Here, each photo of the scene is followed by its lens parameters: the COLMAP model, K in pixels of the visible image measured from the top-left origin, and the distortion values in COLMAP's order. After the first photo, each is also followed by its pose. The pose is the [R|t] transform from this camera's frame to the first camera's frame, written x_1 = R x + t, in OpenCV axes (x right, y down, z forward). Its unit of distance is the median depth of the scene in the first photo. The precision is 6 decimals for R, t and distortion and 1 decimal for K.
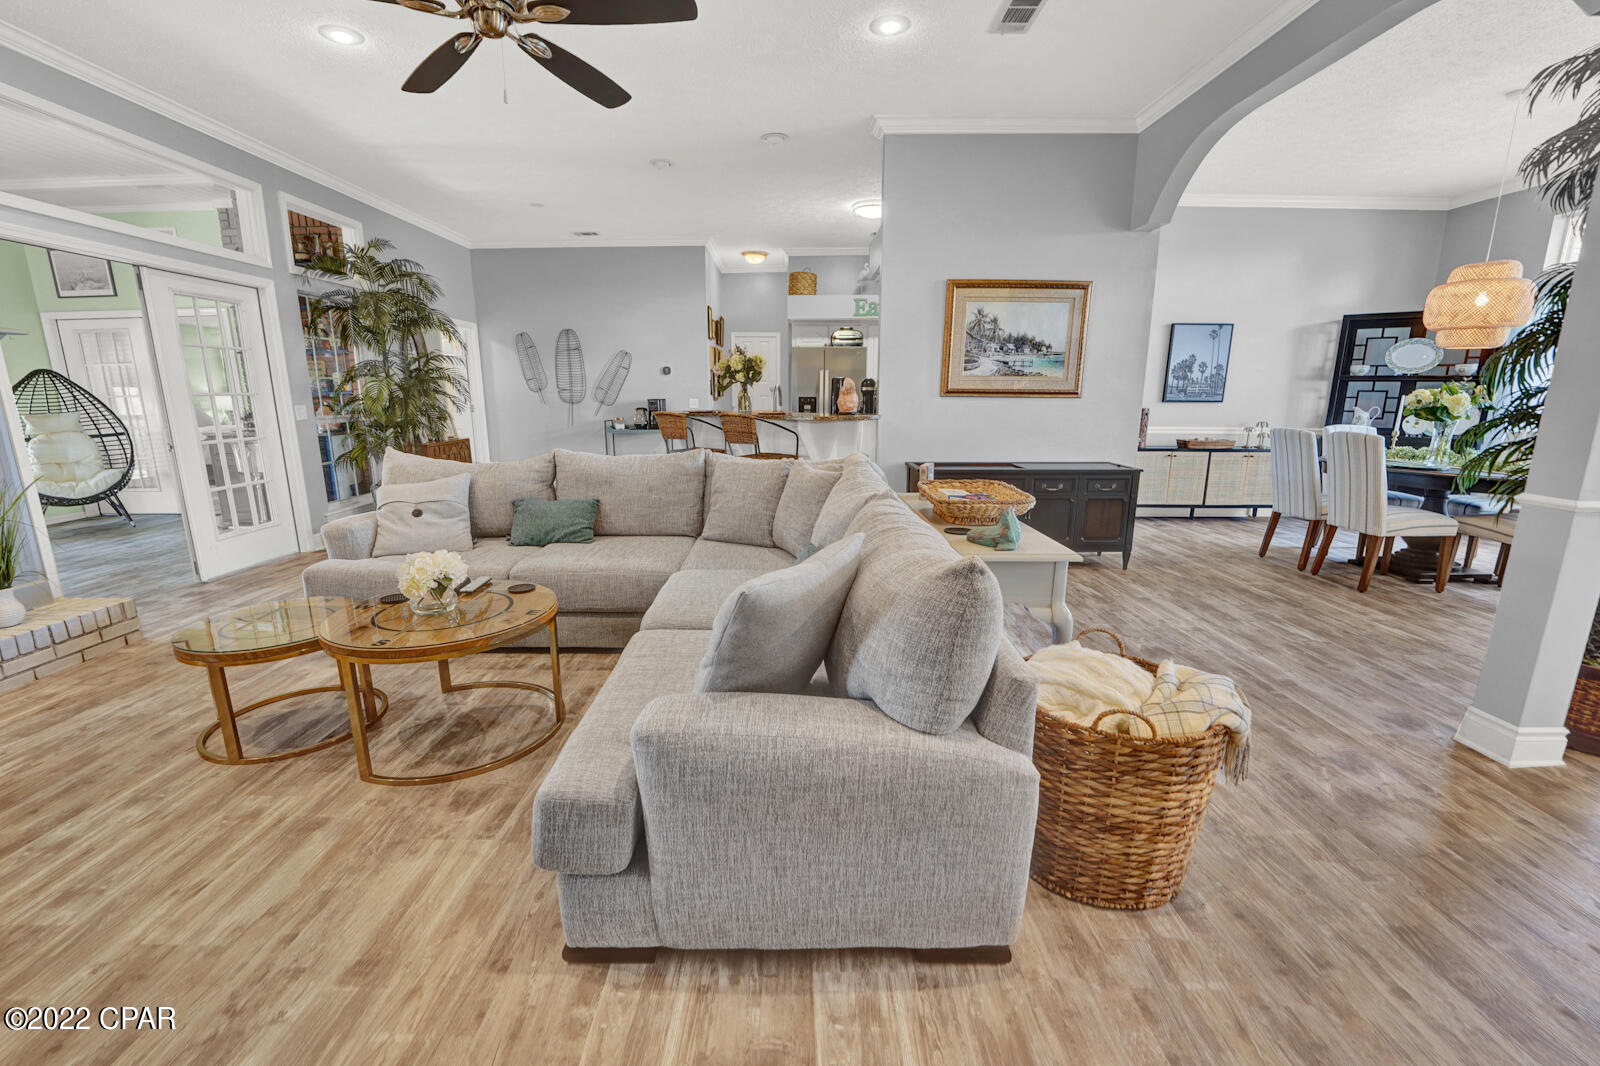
lens RADIAL K [[660.1, 0, 787.2], [0, 660.1, 545.3], [0, 0, 1]] dist [-0.026619, 0.000839]
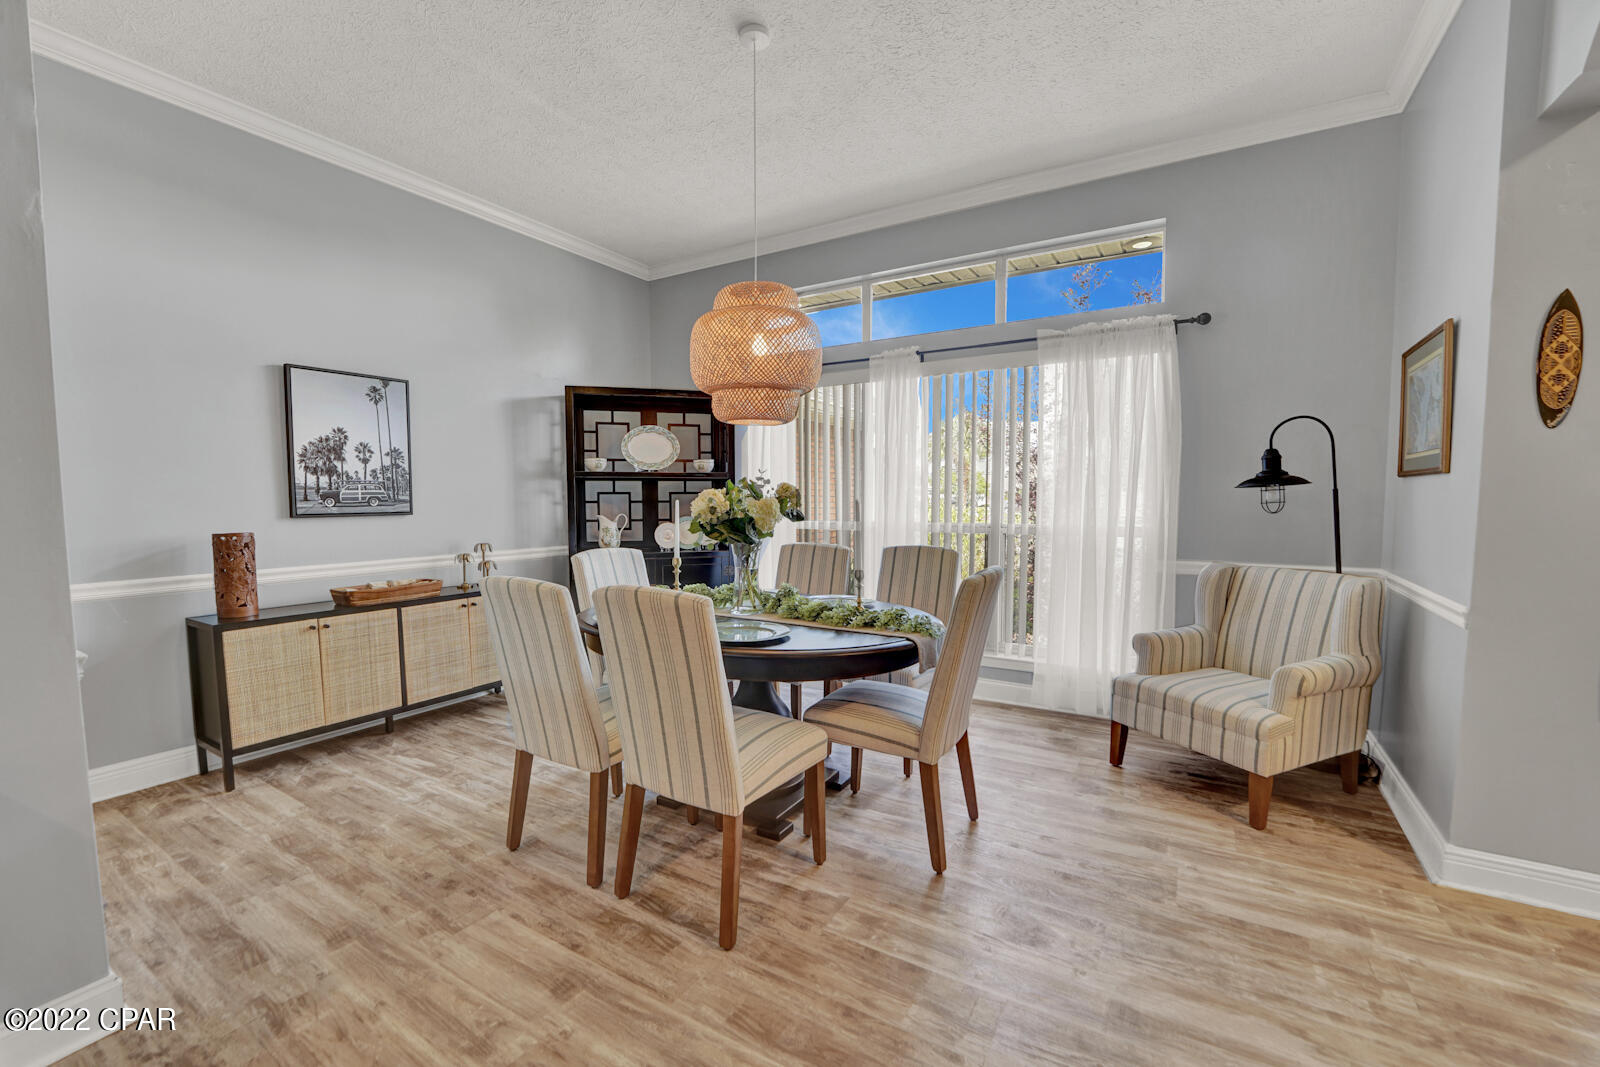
lens RADIAL K [[660.6, 0, 789.9], [0, 660.6, 544.6], [0, 0, 1]] dist [-0.032256, 0.004222]
pose [[0.517420, -0.063096, 0.853402, 0.469609], [0.194674, 0.979808, -0.045589, -0.138950], [-0.833294, 0.189724, 0.519255, 0.582773]]
